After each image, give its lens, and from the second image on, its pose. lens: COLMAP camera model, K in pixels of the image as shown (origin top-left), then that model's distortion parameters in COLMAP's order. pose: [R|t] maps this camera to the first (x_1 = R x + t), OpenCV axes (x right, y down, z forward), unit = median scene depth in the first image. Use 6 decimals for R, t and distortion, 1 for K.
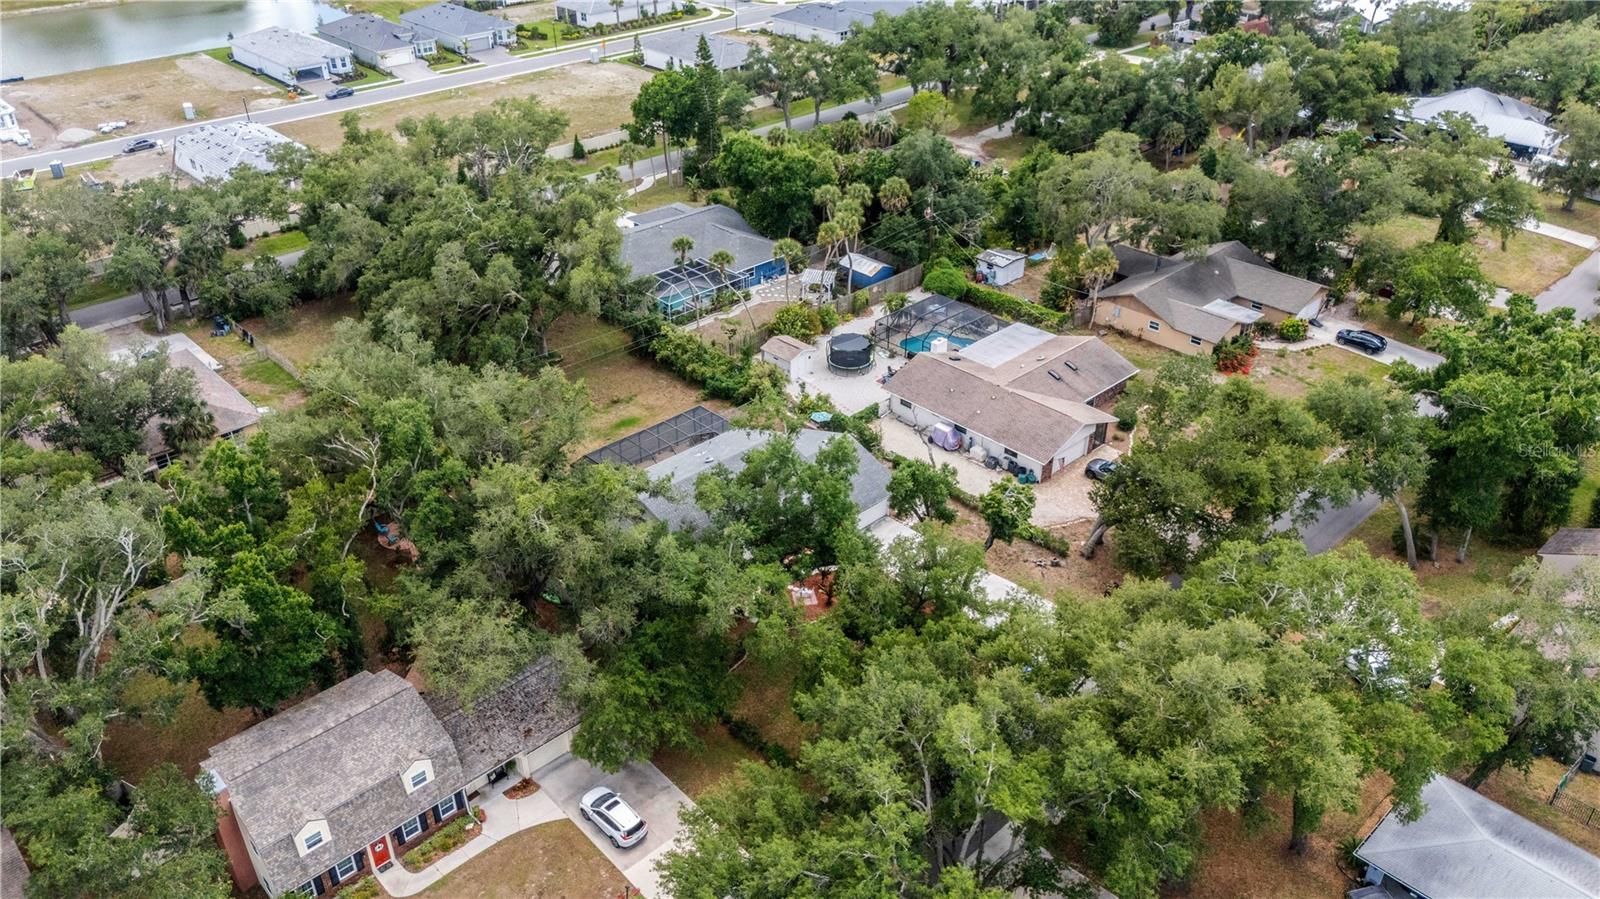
lens RADIAL K [[1188.6, 0, 800.0], [0, 1188.6, 449.5], [0, 0, 1]] dist [0.038749, -0.004799]
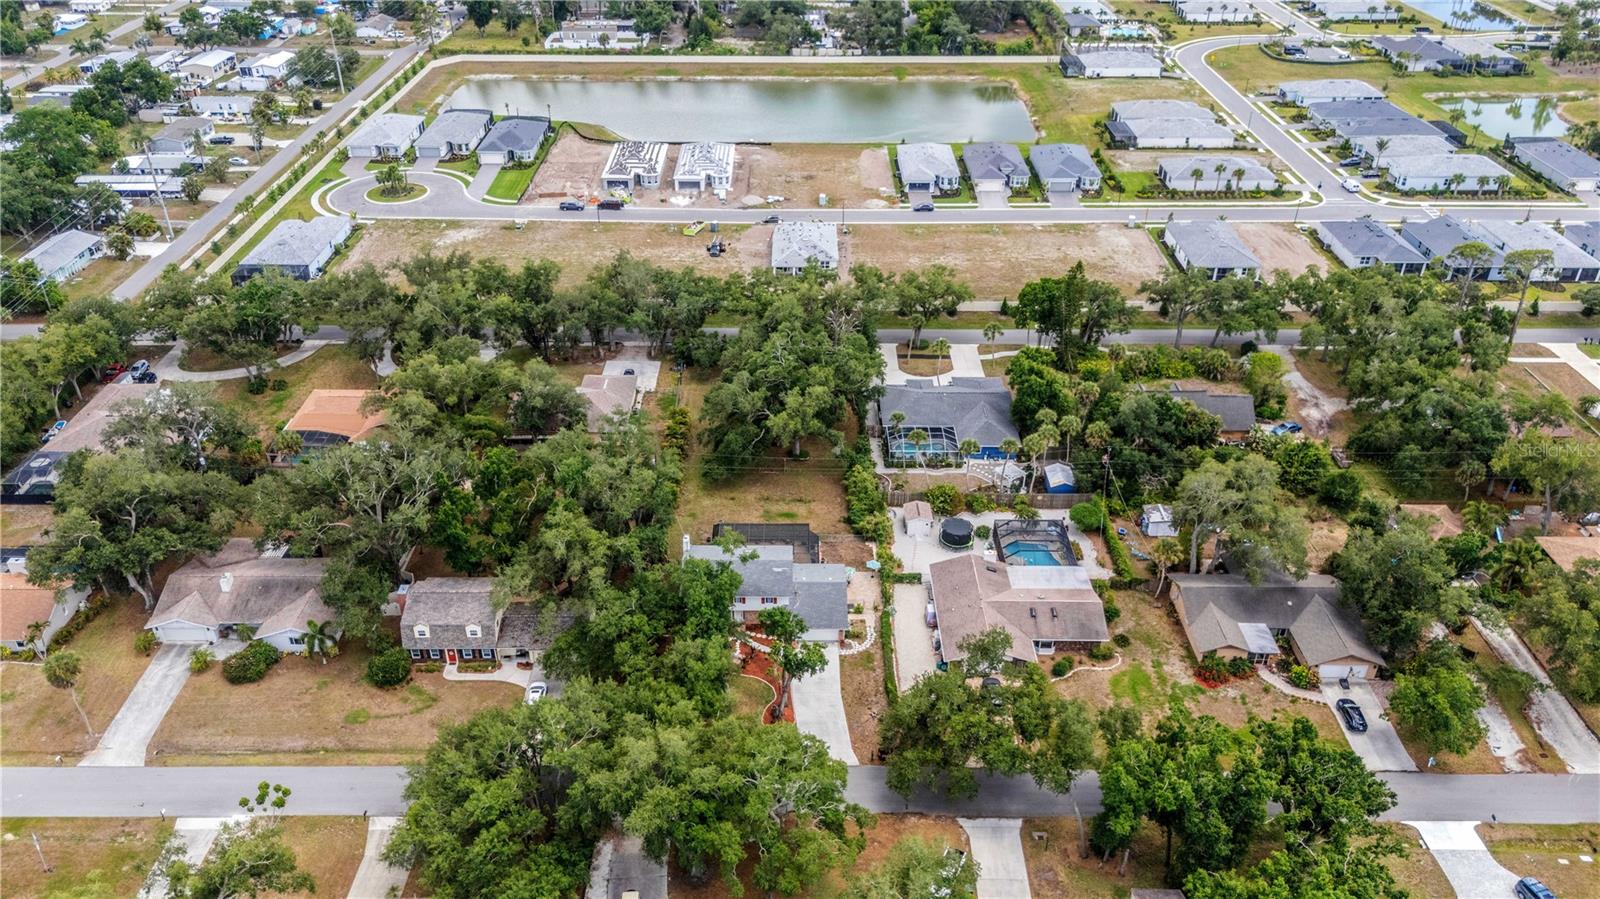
lens RADIAL K [[1188.6, 0, 800.0], [0, 1188.6, 449.5], [0, 0, 1]] dist [0.038749, -0.004799]
pose [[0.724098, 0.367763, -0.583466, 0.596563], [-0.365894, 0.921947, 0.127024, -0.246480], [0.584640, 0.121509, 0.802142, -0.187952]]
